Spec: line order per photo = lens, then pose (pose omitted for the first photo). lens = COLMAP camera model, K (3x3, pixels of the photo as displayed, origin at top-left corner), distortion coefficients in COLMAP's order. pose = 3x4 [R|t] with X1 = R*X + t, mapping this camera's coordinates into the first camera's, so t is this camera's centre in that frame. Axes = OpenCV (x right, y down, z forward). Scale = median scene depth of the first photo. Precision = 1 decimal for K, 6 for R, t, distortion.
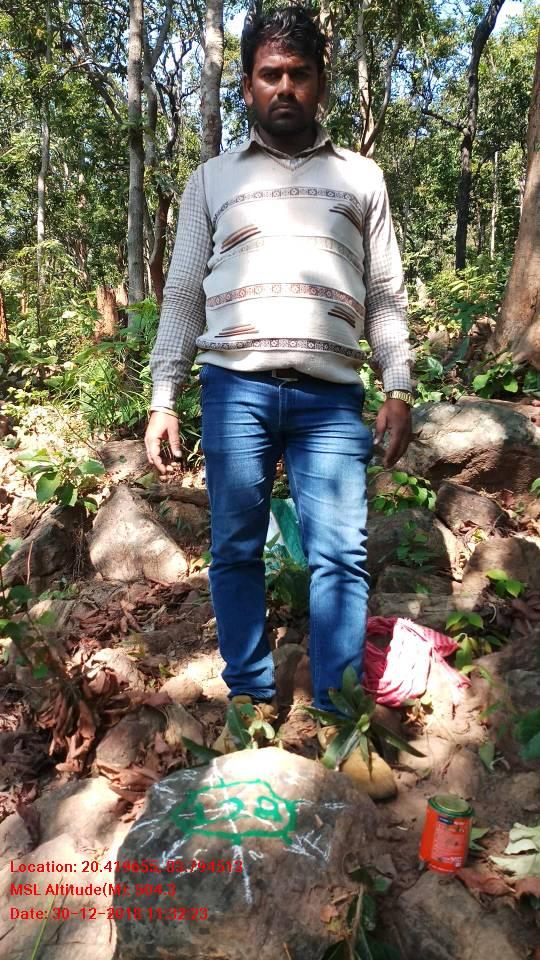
lens RADIAL K [[805.2, 0, 271.4], [0, 805.2, 486.1], [0, 0, 1]] dist [-0.055795, 0.090990]
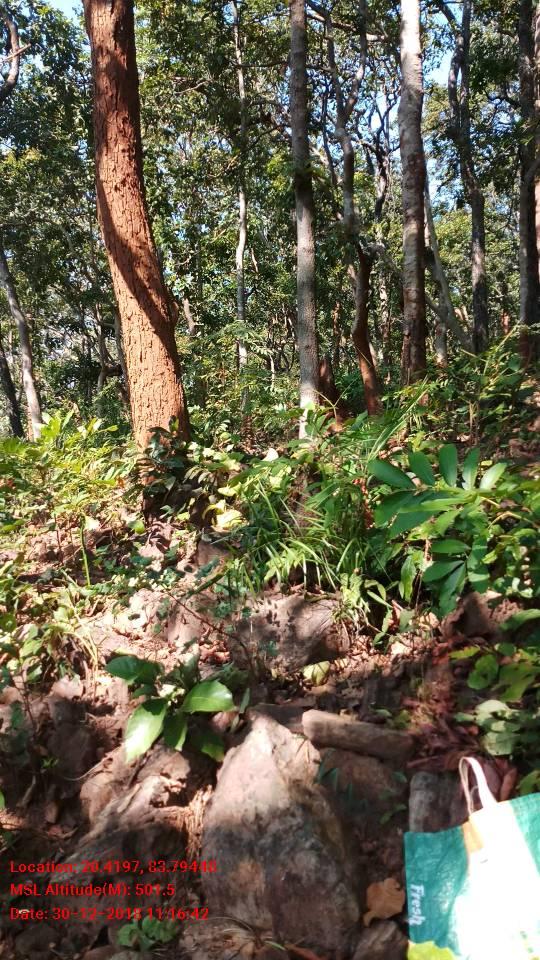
lens RADIAL K [[753.7, 0, 273.1], [0, 753.7, 493.6], [0, 0, 1]] dist [-0.005784, -0.002395]
pose [[0.955806, -0.044873, -0.290553, 0.003437], [0.032033, 0.998295, -0.048802, -0.291933], [0.292248, 0.037338, 0.955613, 0.865326]]
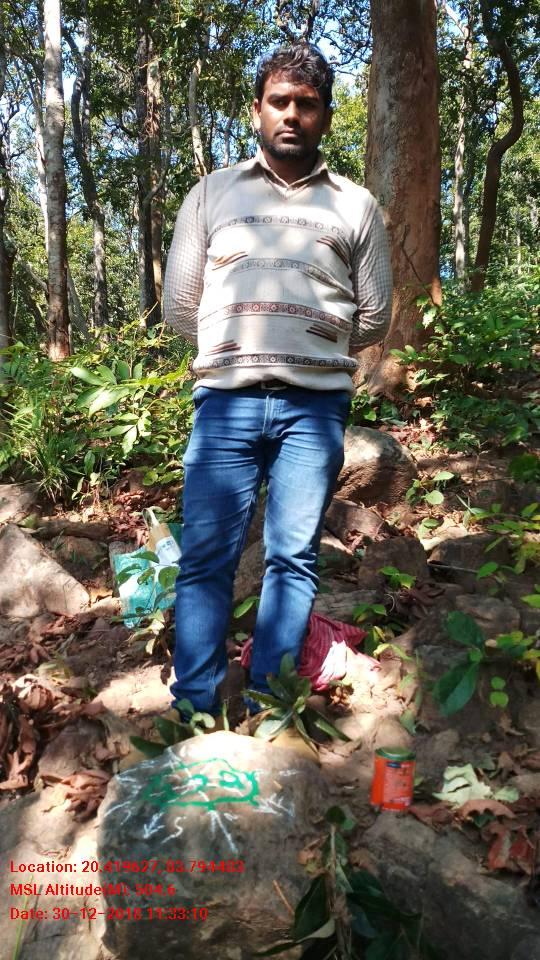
lens RADIAL K [[804.5, 0, 270.0], [0, 804.5, 480.0], [0, 0, 1]] dist [-0.000233, -0.008563]
pose [[0.979414, -0.056129, 0.193899, -0.125314], [0.071075, 0.994941, -0.070997, 0.075036], [-0.188933, 0.083317, 0.978449, -0.089074]]
